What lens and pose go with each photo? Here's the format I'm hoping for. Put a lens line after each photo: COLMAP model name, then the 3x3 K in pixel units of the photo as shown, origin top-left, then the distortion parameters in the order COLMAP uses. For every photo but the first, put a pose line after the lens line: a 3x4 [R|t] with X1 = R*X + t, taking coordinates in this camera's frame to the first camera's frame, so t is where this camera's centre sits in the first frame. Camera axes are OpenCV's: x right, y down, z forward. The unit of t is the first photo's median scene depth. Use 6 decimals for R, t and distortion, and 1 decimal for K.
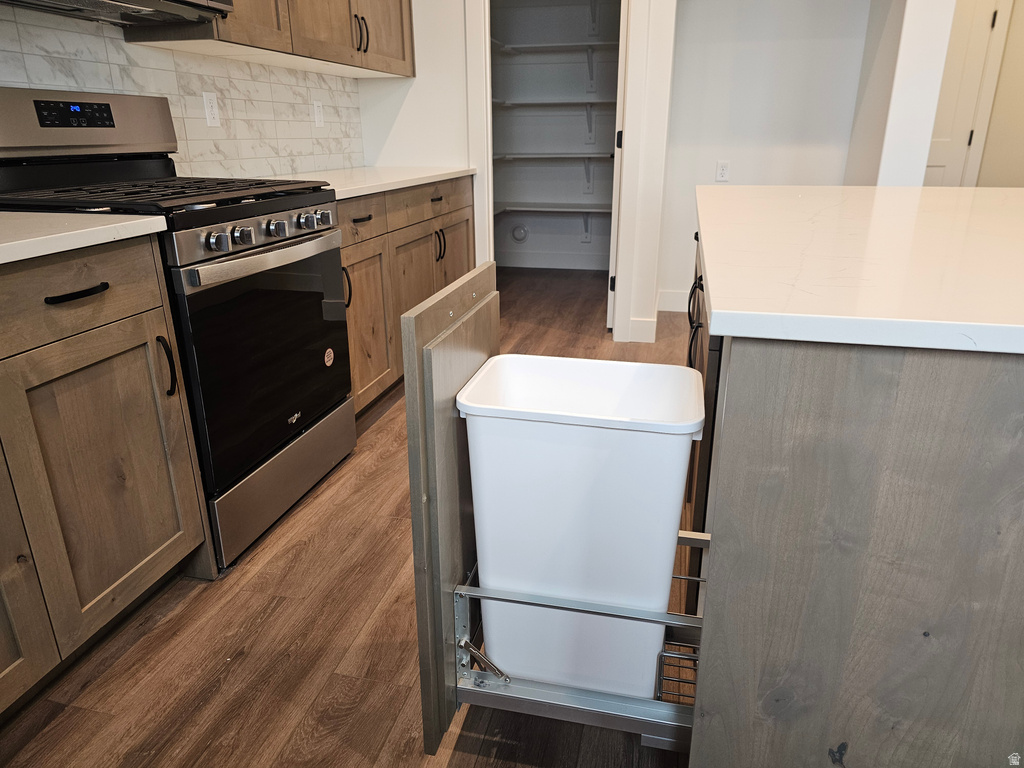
lens RADIAL K [[694.8, 0, 513.1], [0, 694.8, 383.6], [0, 0, 1]] dist [0.046236, -0.029180]
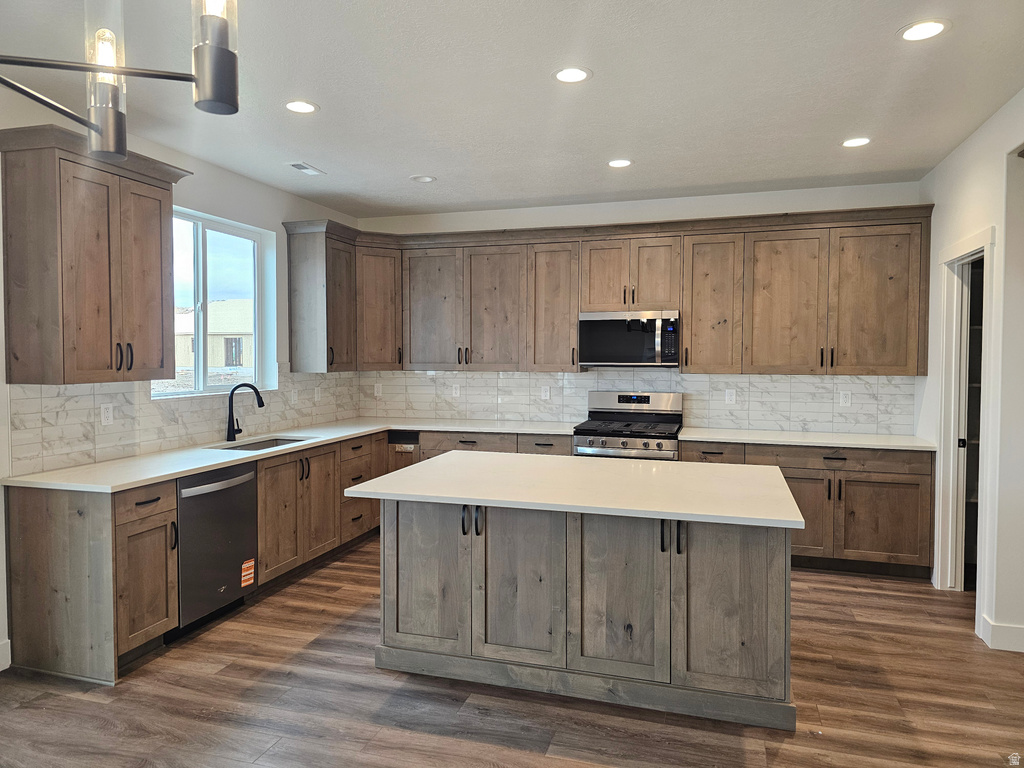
lens RADIAL K [[694.8, 0, 511.9], [0, 694.8, 381.5], [0, 0, 1]] dist [0.046236, -0.029180]
pose [[-0.070242, 0.044626, -0.996531, 1.573563], [-0.341945, 0.937394, 0.066080, -0.318230], [0.937091, 0.345400, -0.050585, 0.435429]]
